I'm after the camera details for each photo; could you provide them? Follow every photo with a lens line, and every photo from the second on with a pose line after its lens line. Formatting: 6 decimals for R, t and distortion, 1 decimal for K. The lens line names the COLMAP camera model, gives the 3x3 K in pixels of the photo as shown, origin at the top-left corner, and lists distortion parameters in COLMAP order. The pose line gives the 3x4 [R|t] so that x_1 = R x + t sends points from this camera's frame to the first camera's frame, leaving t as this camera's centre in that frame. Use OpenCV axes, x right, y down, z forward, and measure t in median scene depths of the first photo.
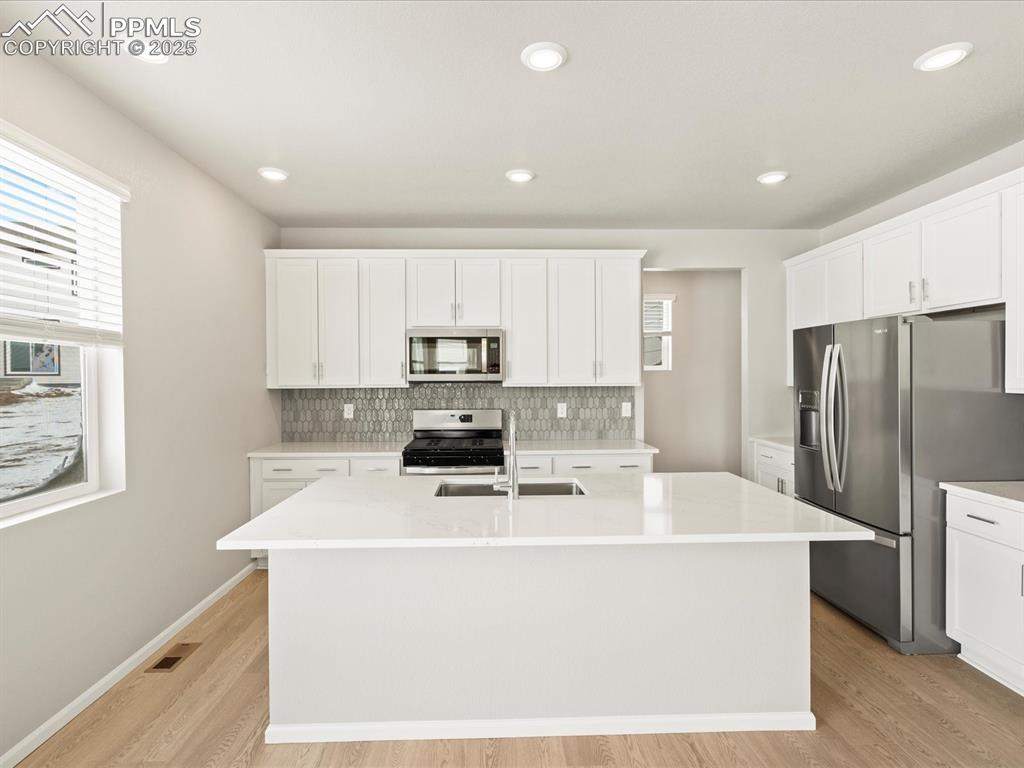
lens RADIAL K [[525.7, 0, 507.0], [0, 525.7, 380.6], [0, 0, 1]] dist [-0.005179, 0.001113]
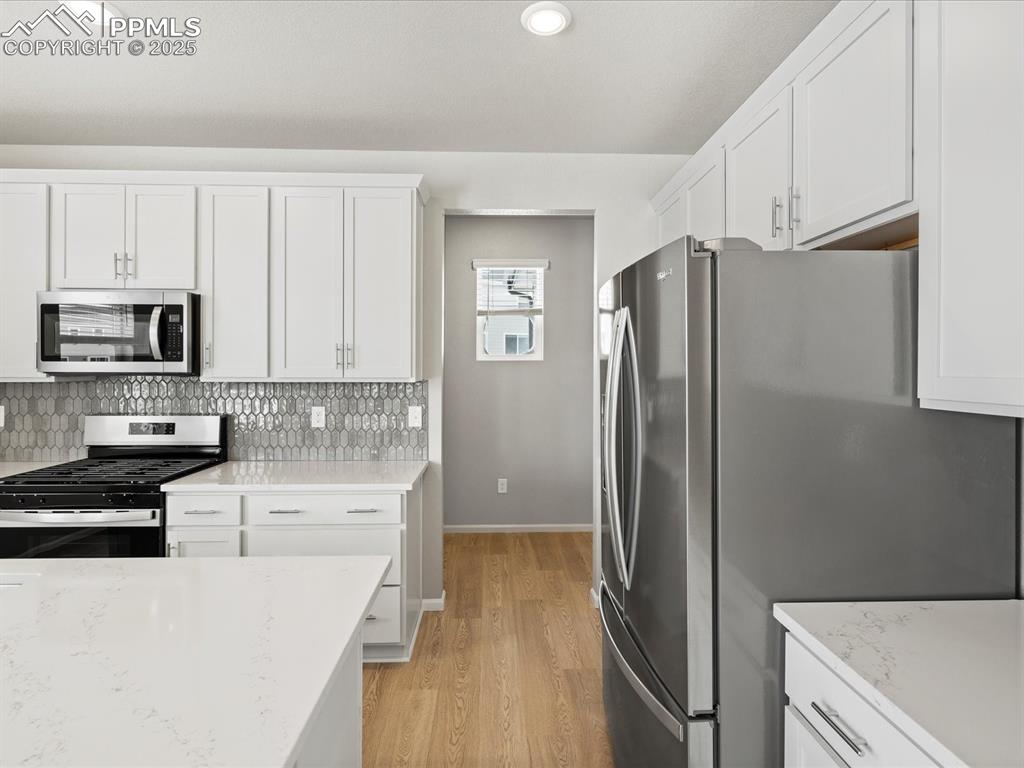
lens RADIAL K [[525.7, 0, 510.8], [0, 525.7, 374.2], [0, 0, 1]] dist [-0.005179, 0.001113]
pose [[0.999870, 0.007719, 0.014190, 0.371083], [-0.007747, 0.999968, 0.001906, -0.002136], [-0.014175, -0.002015, 0.999898, 0.346324]]
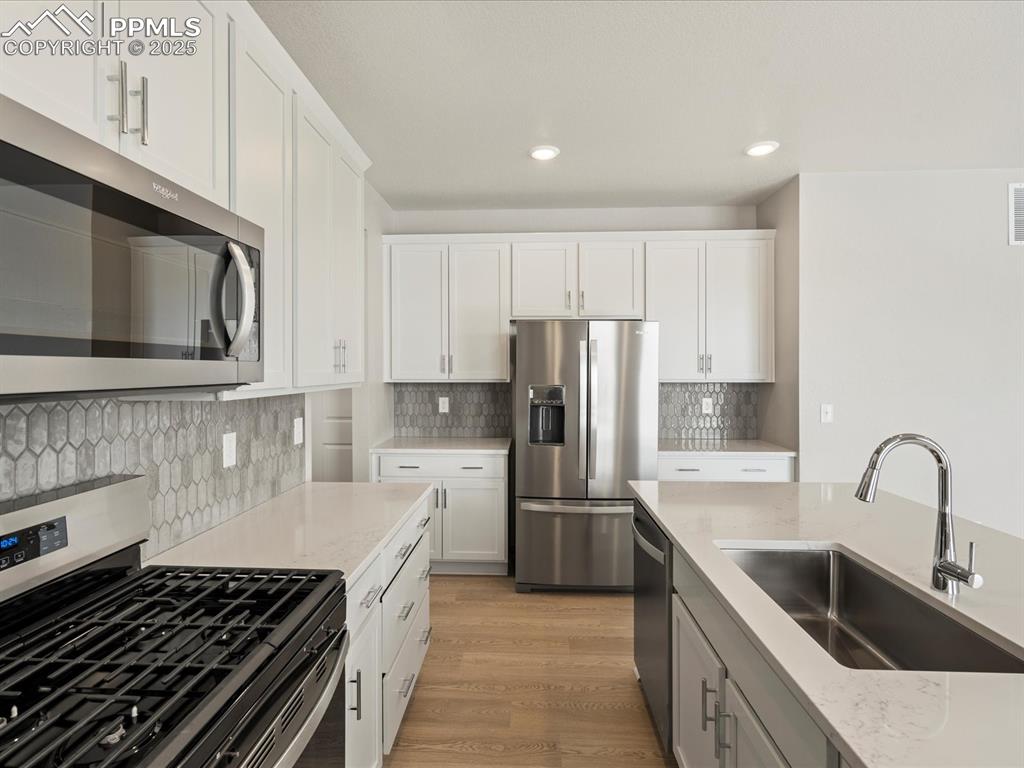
lens RADIAL K [[525.7, 0, 507.9], [0, 525.7, 373.3], [0, 0, 1]] dist [-0.005179, 0.001113]
pose [[0.073919, -0.003943, 0.997256, -0.326841], [0.009042, 0.999954, 0.003283, -0.005318], [-0.997223, 0.008774, 0.073952, 0.806019]]
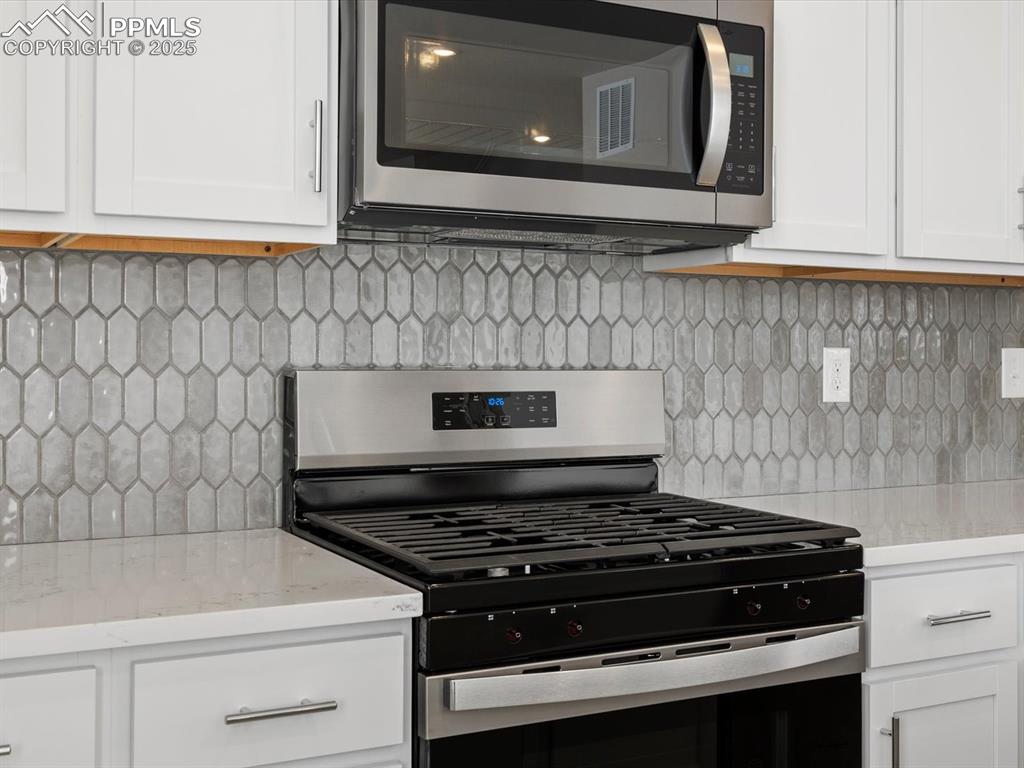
lens RADIAL K [[1213.9, 0, 507.0], [0, 1213.9, 349.2], [0, 0, 1]] dist [0.017313, 0.000000]
pose [[0.896720, 0.010812, 0.442467, -0.327965], [-0.005464, 0.999896, -0.013360, 0.056931], [-0.442565, 0.009563, 0.896686, 0.583884]]
